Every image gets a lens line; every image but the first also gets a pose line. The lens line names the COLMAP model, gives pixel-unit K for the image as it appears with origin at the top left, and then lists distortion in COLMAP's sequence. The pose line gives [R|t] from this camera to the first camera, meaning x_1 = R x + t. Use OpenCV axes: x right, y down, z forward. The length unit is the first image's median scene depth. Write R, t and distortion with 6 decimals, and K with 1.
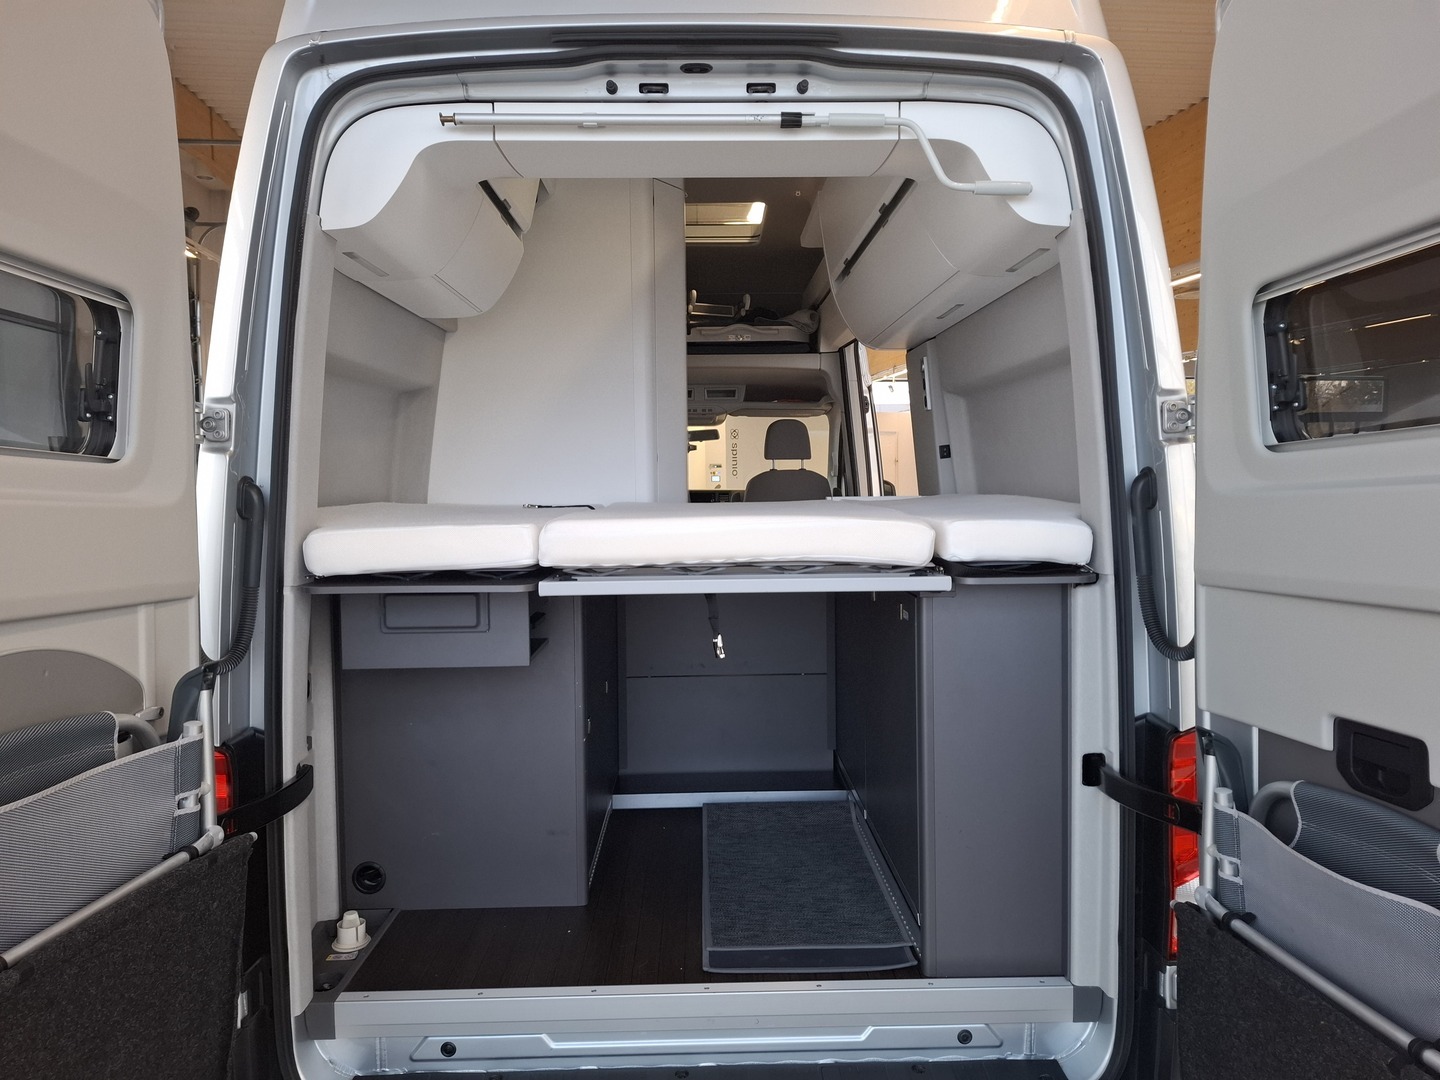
lens RADIAL K [[981.3, 0, 717.9], [0, 981.3, 535.0], [0, 0, 1]] dist [0.029943, -0.036449]
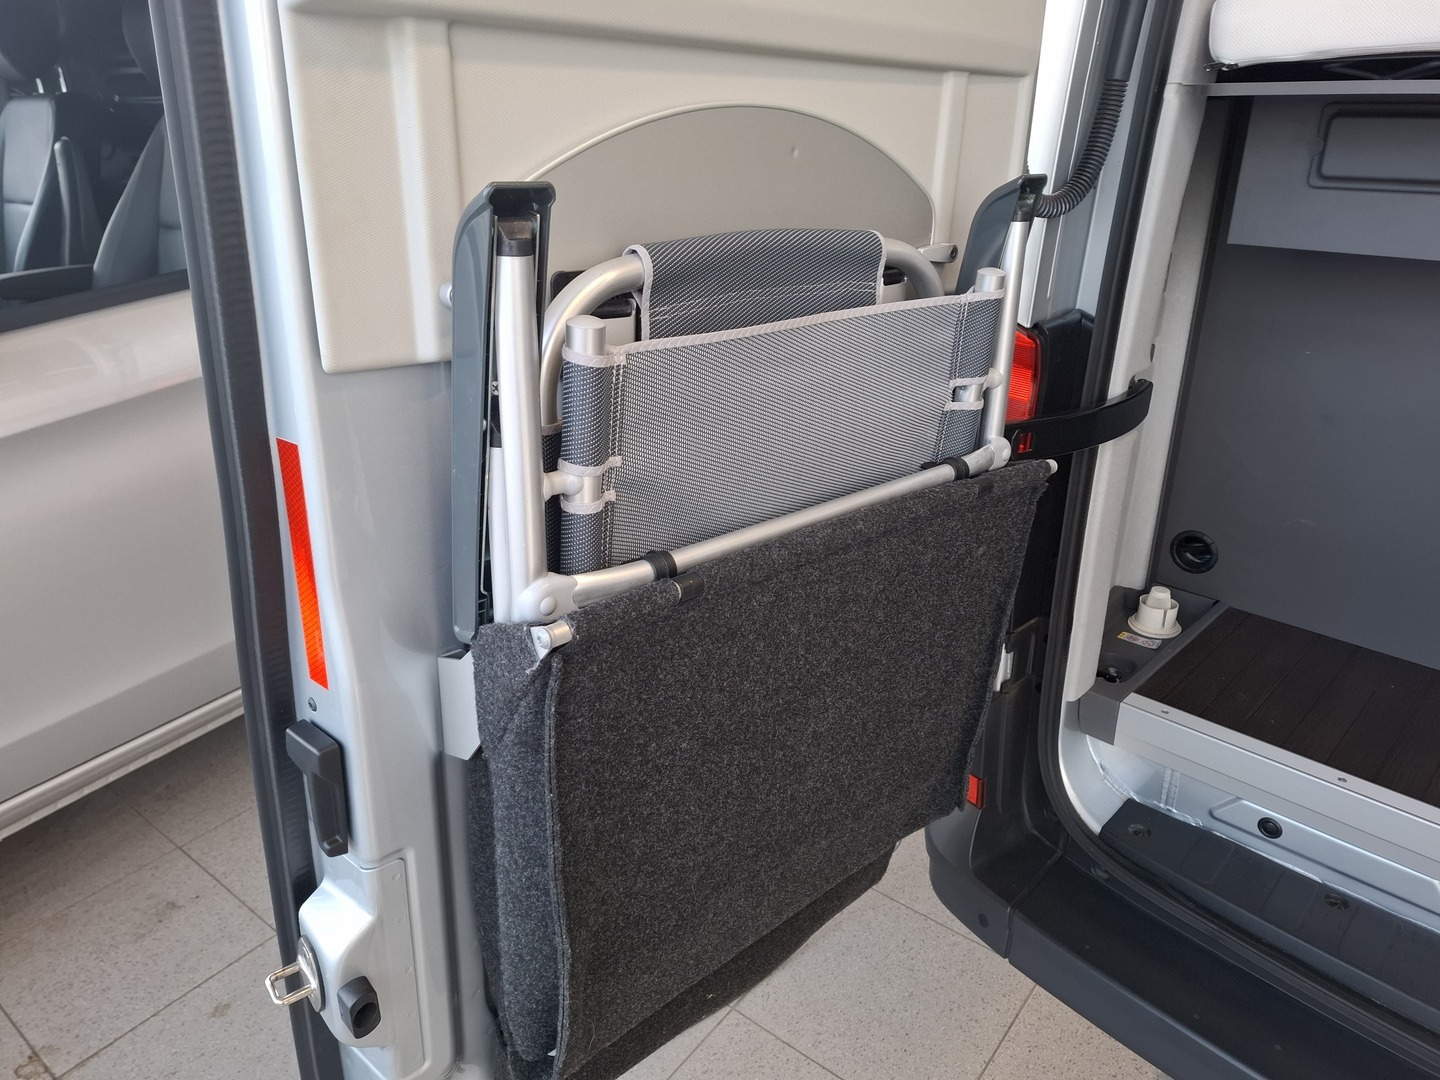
lens RADIAL K [[984.7, 0, 716.8], [0, 984.7, 536.7], [0, 0, 1]] dist [0.116126, -0.167524]
pose [[0.699826, 0.288549, -0.653439, -0.156648], [-0.035143, 0.927580, 0.371969, 0.096142], [0.713448, -0.237350, 0.659285, 0.342033]]
